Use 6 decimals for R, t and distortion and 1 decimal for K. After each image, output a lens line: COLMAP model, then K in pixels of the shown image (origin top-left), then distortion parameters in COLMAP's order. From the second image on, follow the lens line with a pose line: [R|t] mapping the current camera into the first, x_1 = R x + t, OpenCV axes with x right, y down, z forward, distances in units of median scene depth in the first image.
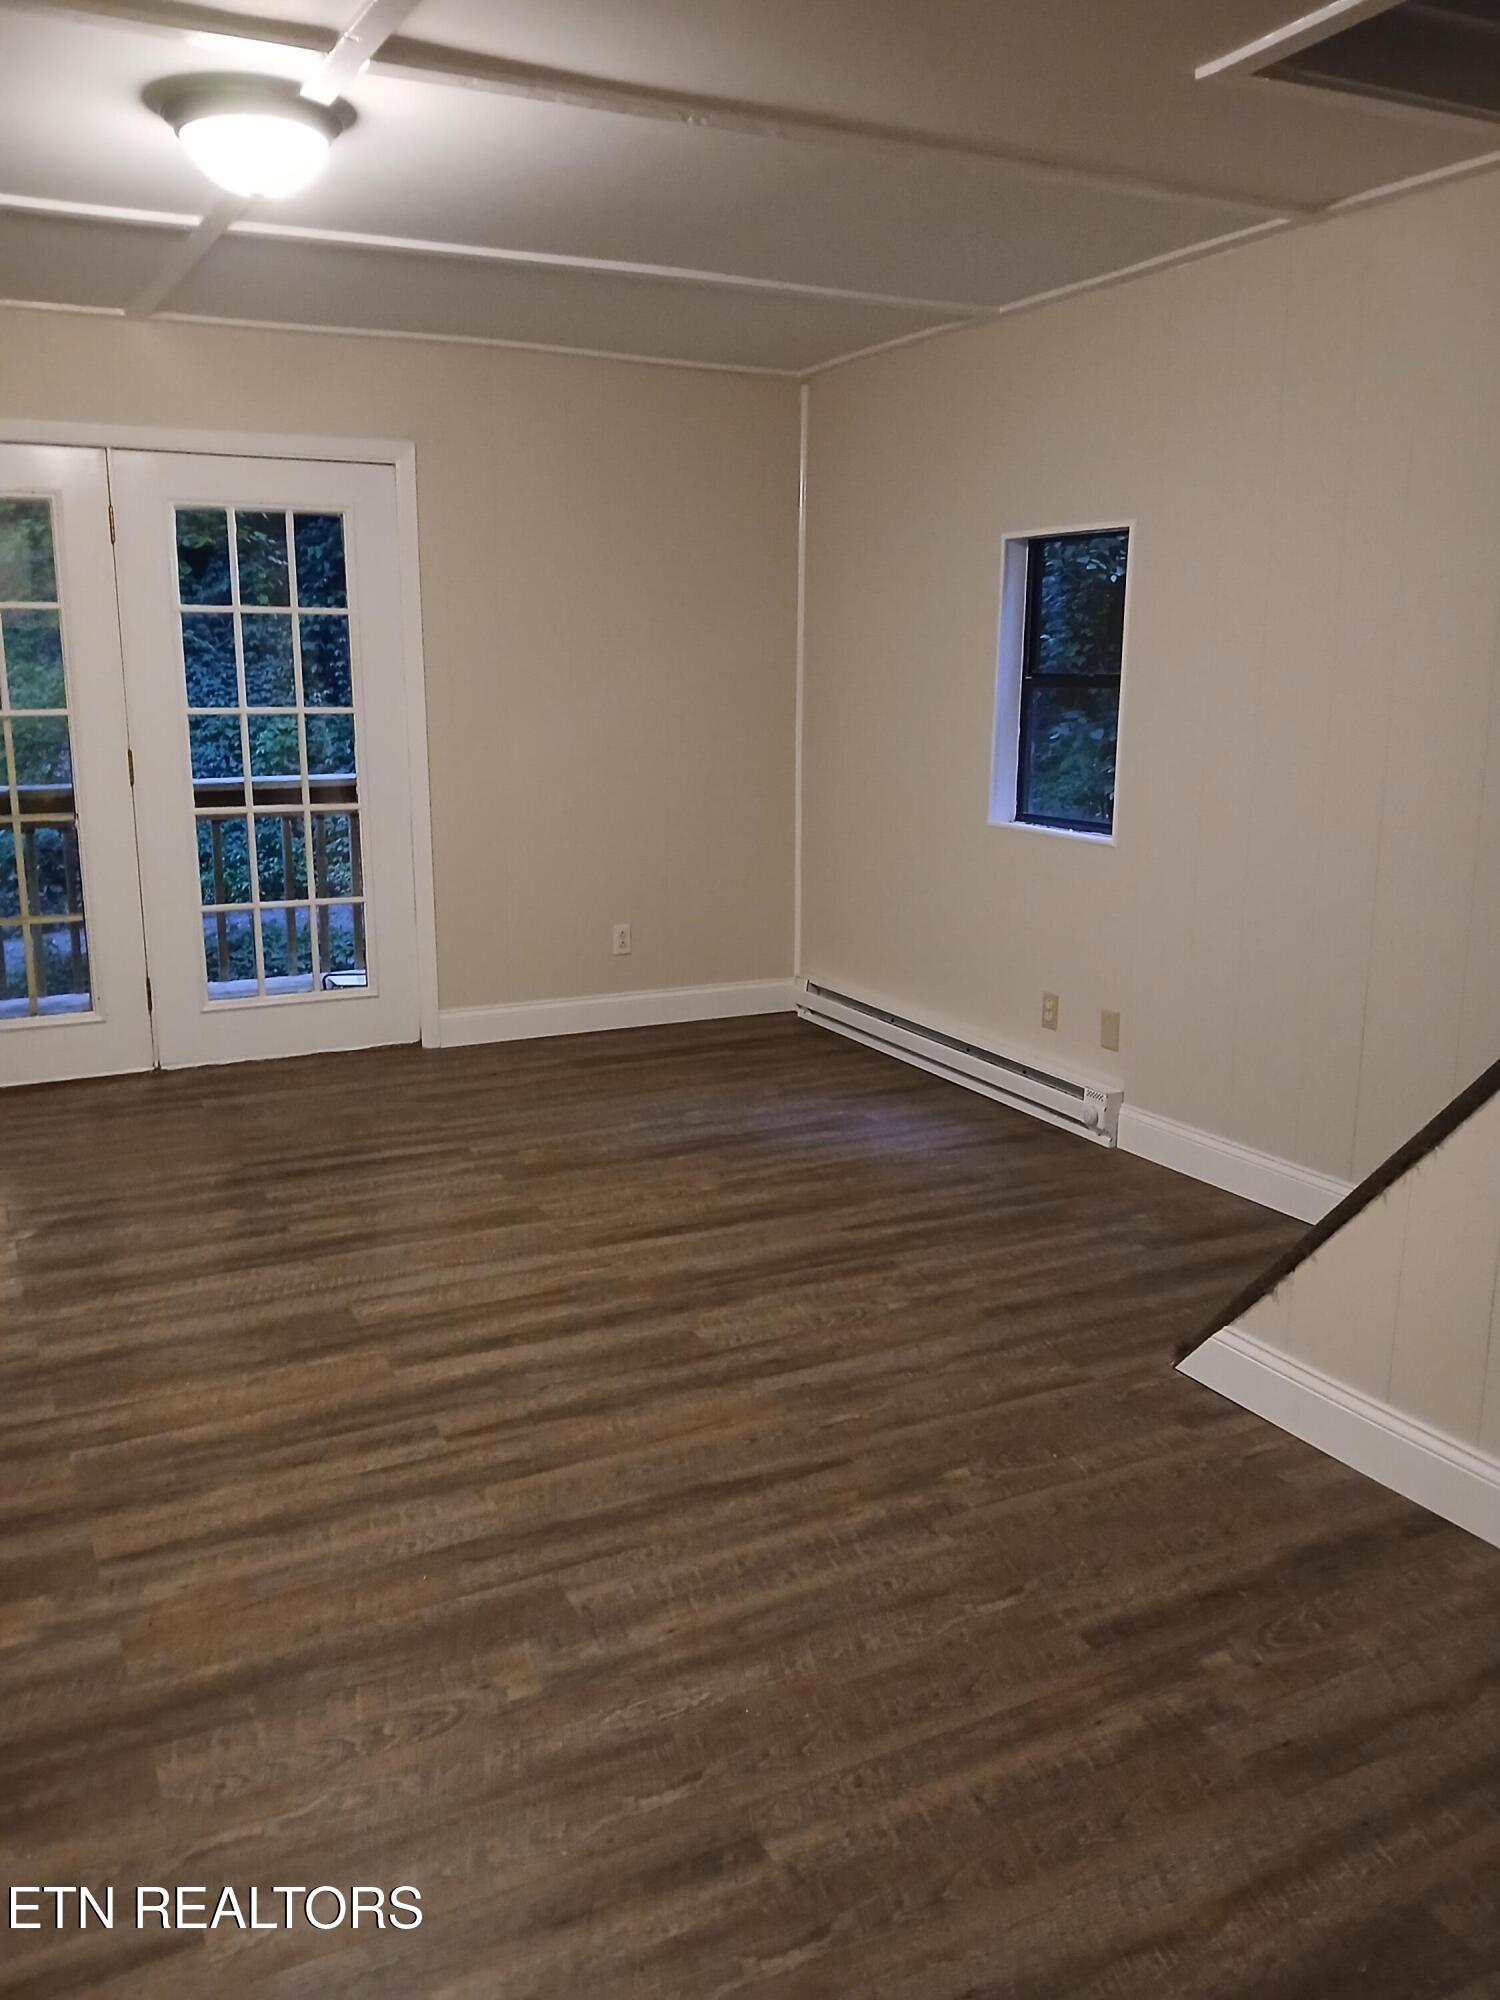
lens RADIAL K [[1560.7, 0, 750.0], [0, 1560.7, 1000.0], [0, 0, 1]] dist [0.074007, -0.157993]
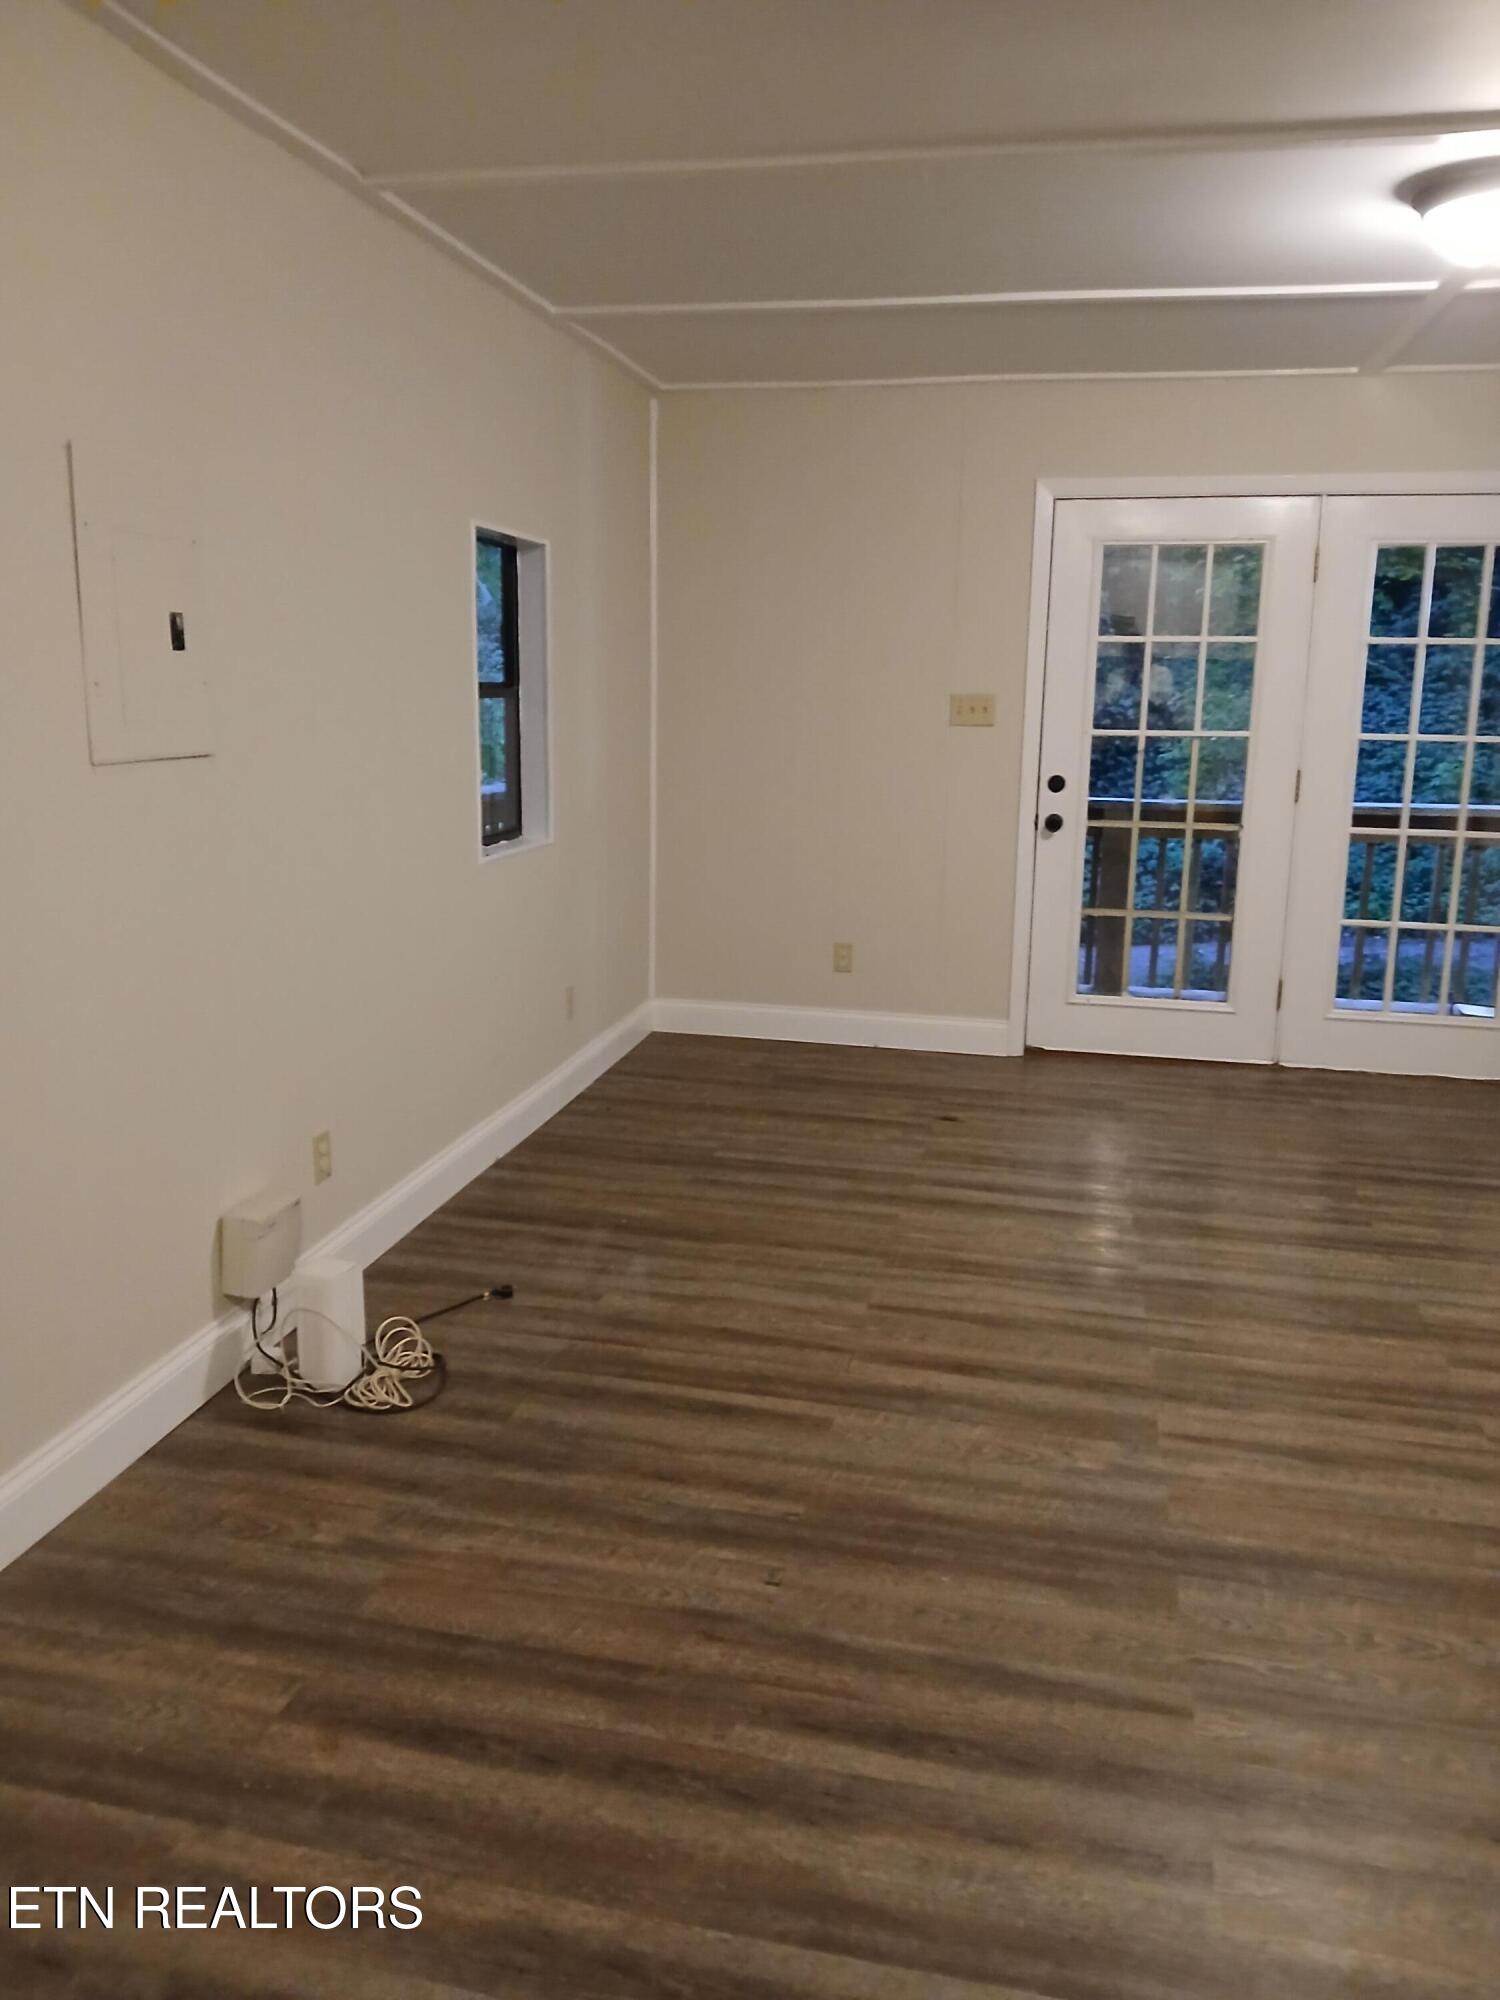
lens RADIAL K [[1545.7, 0, 729.6], [0, 1545.7, 982.6], [0, 0, 1]] dist [0.101030, -0.210438]
pose [[0.750756, 0.132632, -0.647128, 0.043151], [-0.150307, 0.988238, 0.028168, 0.021714], [0.643253, 0.076121, 0.761861, -0.096672]]
